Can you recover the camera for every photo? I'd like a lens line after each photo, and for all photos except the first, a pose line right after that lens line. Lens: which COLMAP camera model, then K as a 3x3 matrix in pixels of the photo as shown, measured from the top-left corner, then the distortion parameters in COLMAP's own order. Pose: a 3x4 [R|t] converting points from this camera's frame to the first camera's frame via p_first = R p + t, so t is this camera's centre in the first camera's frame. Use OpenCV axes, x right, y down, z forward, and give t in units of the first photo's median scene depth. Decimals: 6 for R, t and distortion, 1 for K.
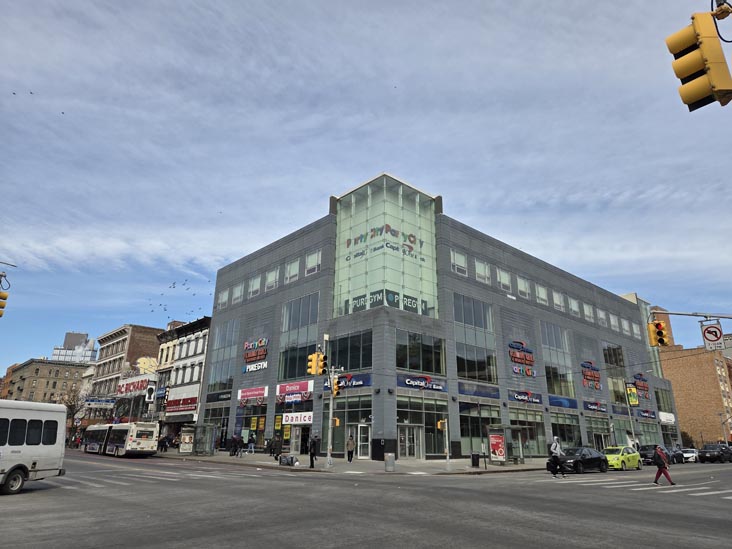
lens RADIAL K [[501.8, 0, 363.9], [0, 501.8, 273.8], [0, 0, 1]] dist [0.011202, 0.008236]
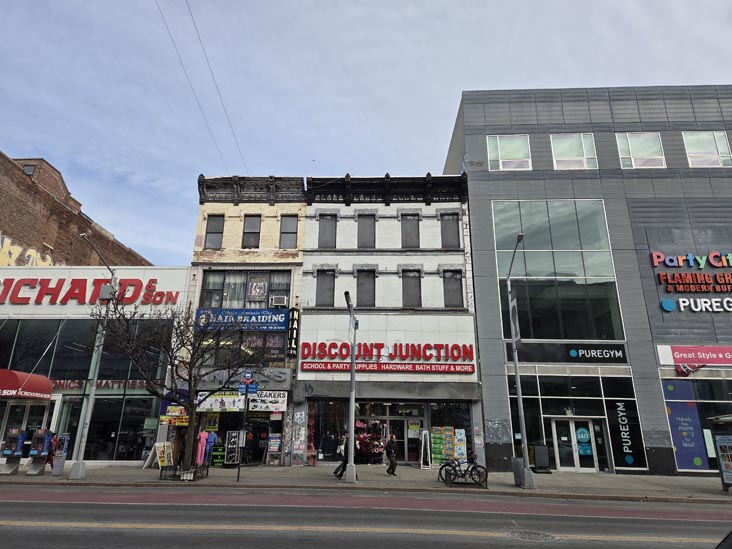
lens RADIAL K [[501.8, 0, 365.9], [0, 501.8, 272.9], [0, 0, 1]] dist [0.011202, 0.008236]
pose [[0.727373, 0.210991, 0.653002, -0.687500], [-0.235261, 0.970565, -0.051543, 0.225394], [-0.644656, -0.116135, 0.755600, 0.730292]]
